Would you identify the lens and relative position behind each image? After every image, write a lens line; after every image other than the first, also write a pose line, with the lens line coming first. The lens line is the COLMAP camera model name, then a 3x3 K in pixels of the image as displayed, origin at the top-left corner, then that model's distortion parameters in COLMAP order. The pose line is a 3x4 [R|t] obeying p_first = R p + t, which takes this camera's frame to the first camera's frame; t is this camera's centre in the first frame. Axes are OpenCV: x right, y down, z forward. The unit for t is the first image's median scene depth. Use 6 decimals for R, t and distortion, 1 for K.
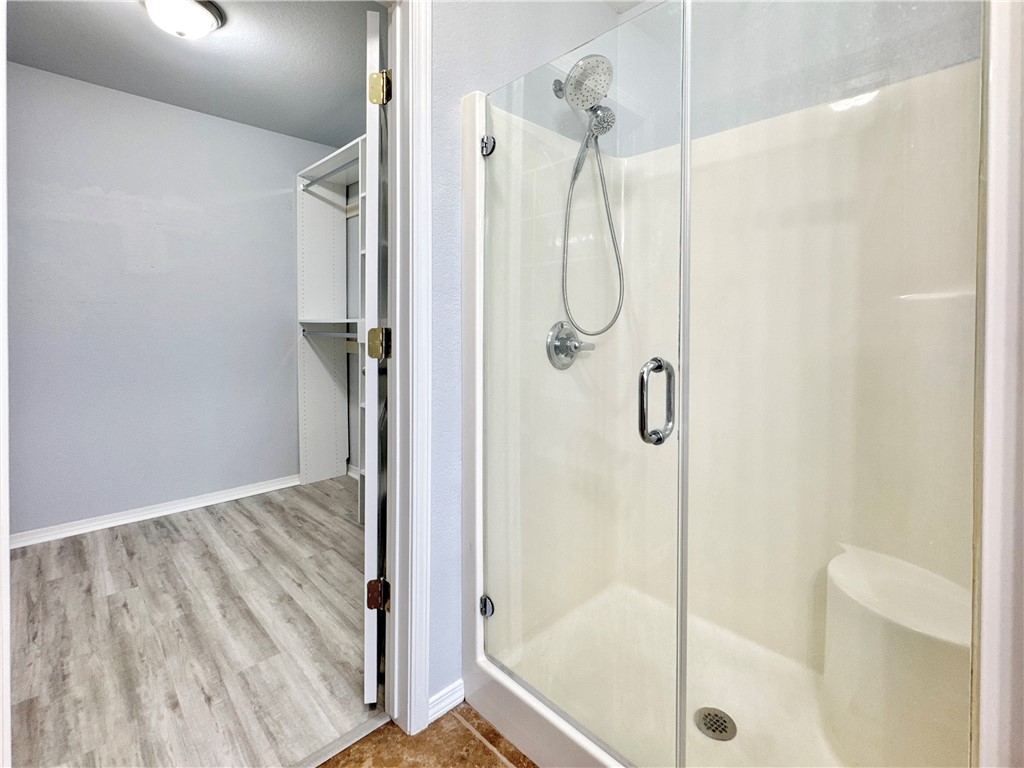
lens RADIAL K [[463.1, 0, 498.1], [0, 463.1, 327.8], [0, 0, 1]] dist [0.001377, 0.000127]
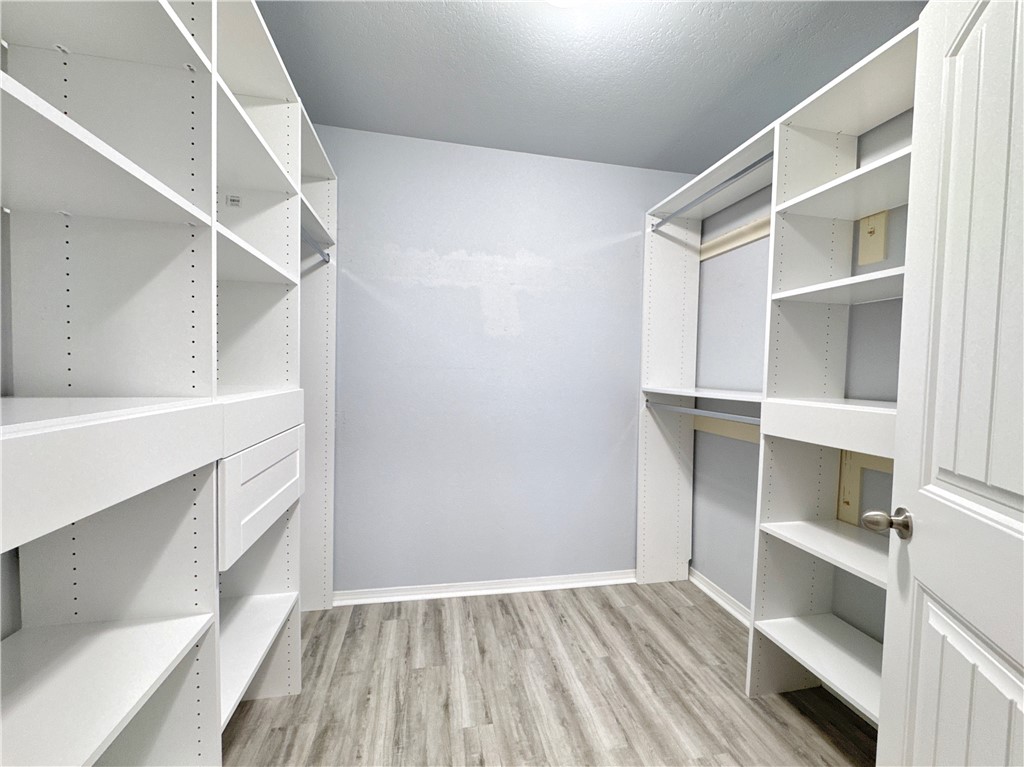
lens RADIAL K [[410.9, 0, 510.9], [0, 410.9, 385.7], [0, 0, 1]] dist [-0.004371, 0.000411]
pose [[0.842360, 0.039874, -0.537438, -0.295509], [-0.032694, 0.999203, 0.022890, -0.038164], [0.537922, -0.001711, 0.842993, 0.315707]]
